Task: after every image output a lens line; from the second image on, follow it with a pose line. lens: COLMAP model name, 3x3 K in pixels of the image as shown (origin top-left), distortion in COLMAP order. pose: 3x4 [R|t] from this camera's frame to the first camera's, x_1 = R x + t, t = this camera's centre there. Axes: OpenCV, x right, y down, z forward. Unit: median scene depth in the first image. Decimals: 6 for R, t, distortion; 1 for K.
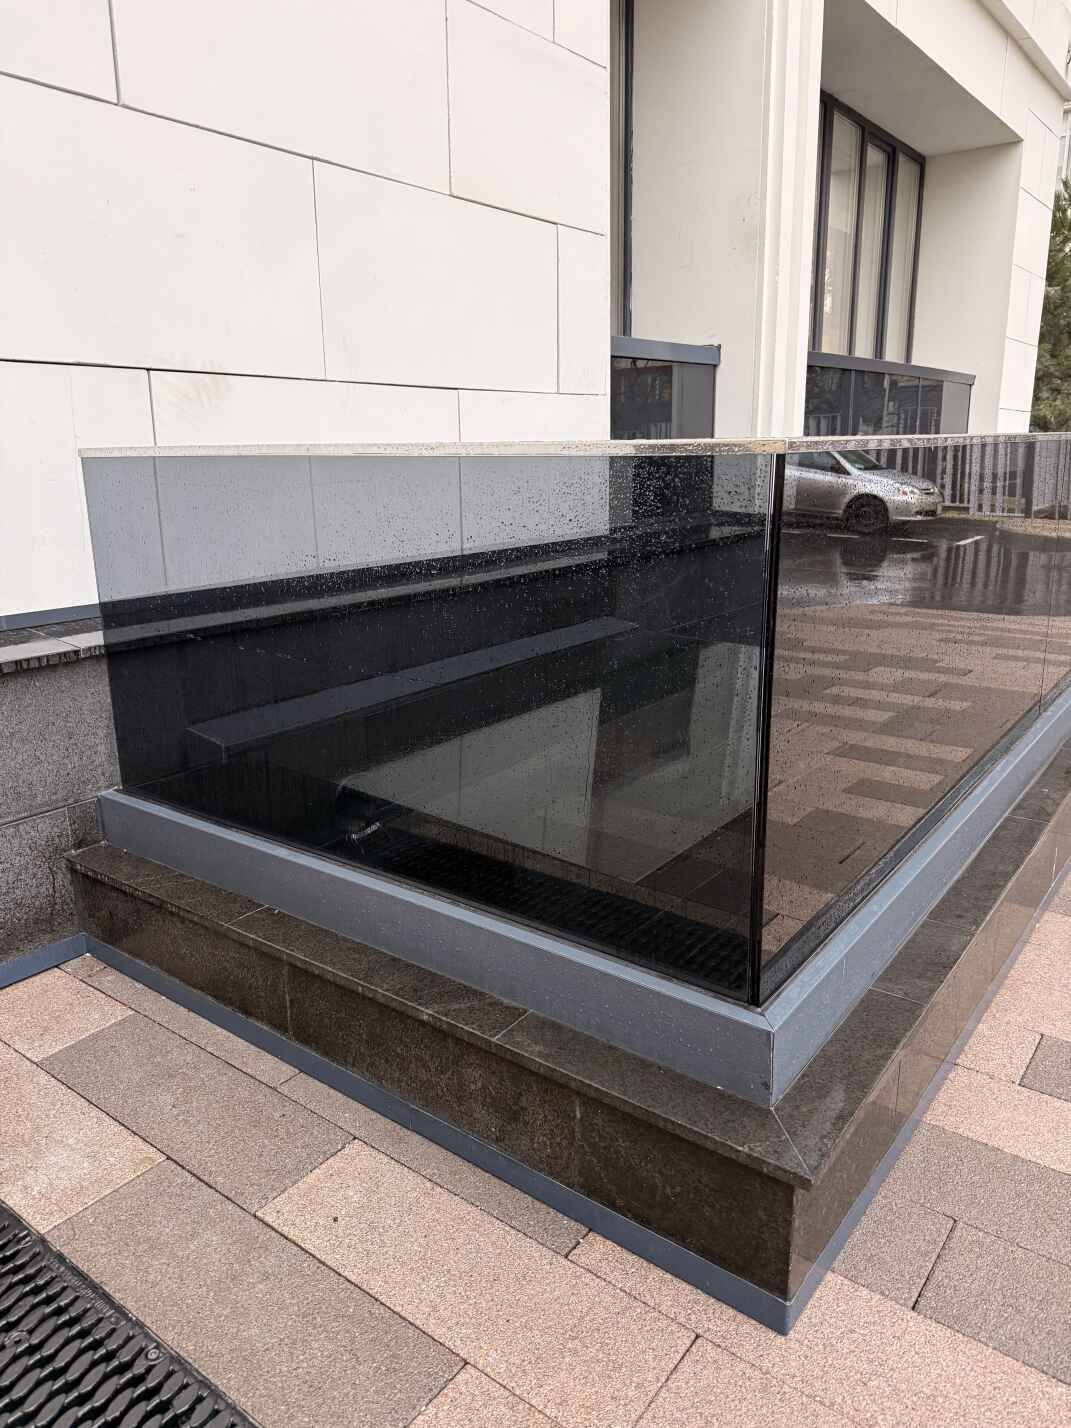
lens RADIAL K [[1020.9, 0, 539.6], [0, 1020.9, 703.3], [0, 0, 1]] dist [-0.000138, -0.010785]
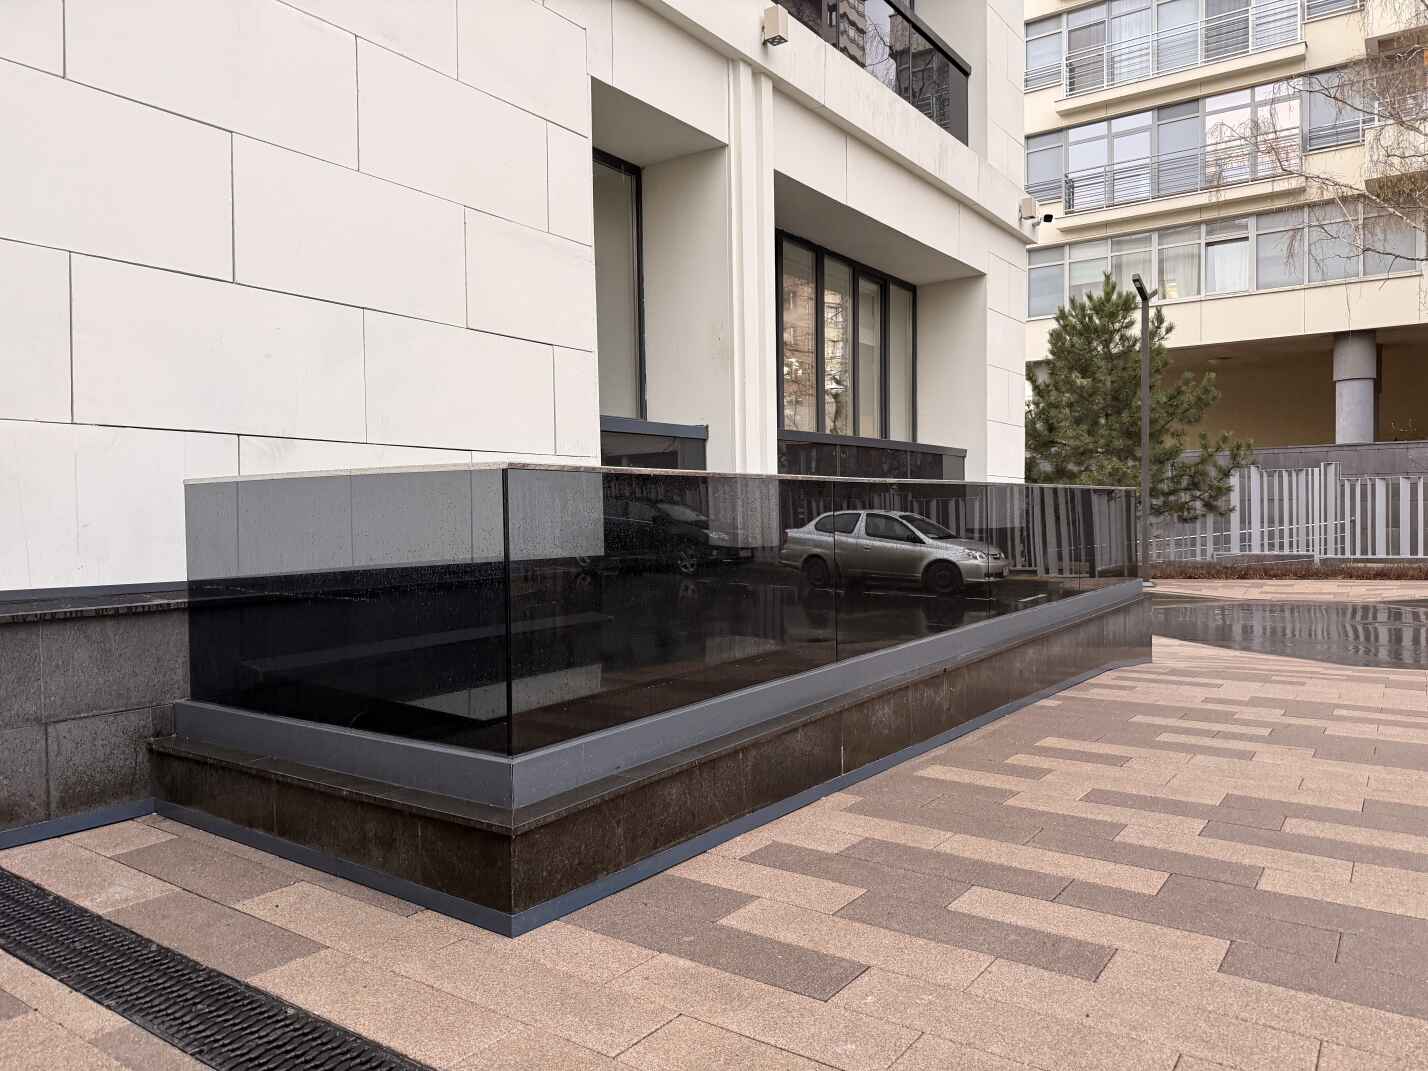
lens RADIAL K [[1020.9, 0, 704.9], [0, 1020.9, 533.3], [0, 0, 1]] dist [-0.000138, -0.010785]
pose [[0.999707, -0.003216, 0.024002, 0.314378], [0.008817, 0.971452, -0.237074, 0.210101], [-0.022554, 0.237216, 0.971195, -0.535604]]
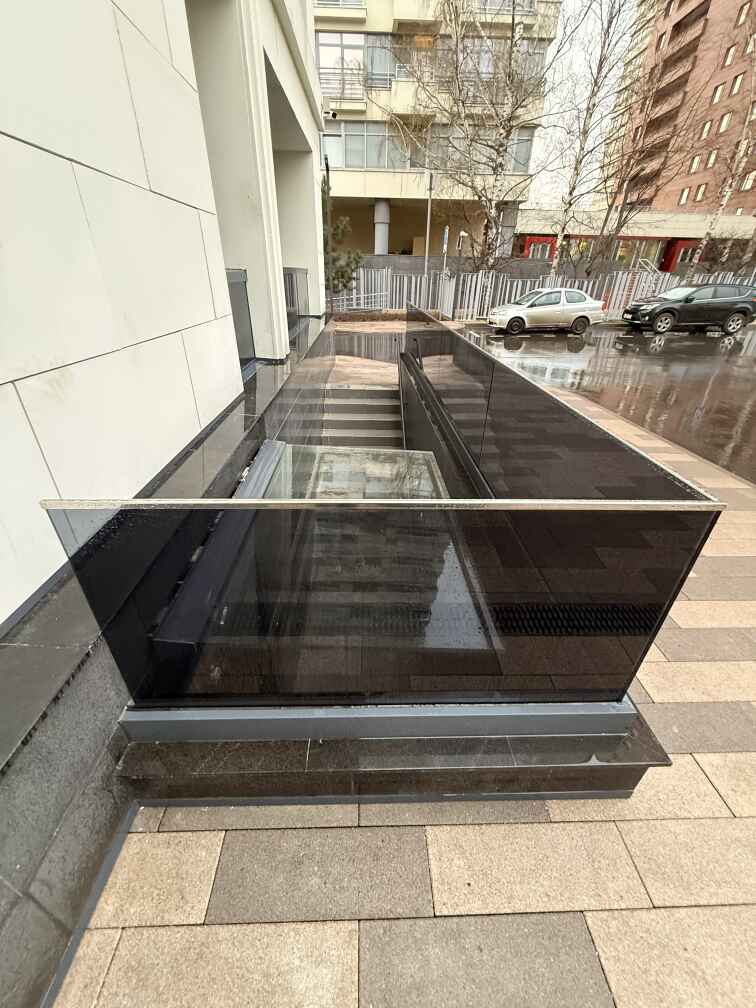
lens RADIAL K [[400.8, 0, 376.2], [0, 400.8, 503.4], [0, 0, 1]] dist [-0.001335, 0.000026]
pose [[0.782741, -0.288025, 0.551687, -0.372710], [0.131249, 0.942921, 0.306063, -0.301057], [-0.608351, -0.167160, 0.775865, 0.424343]]
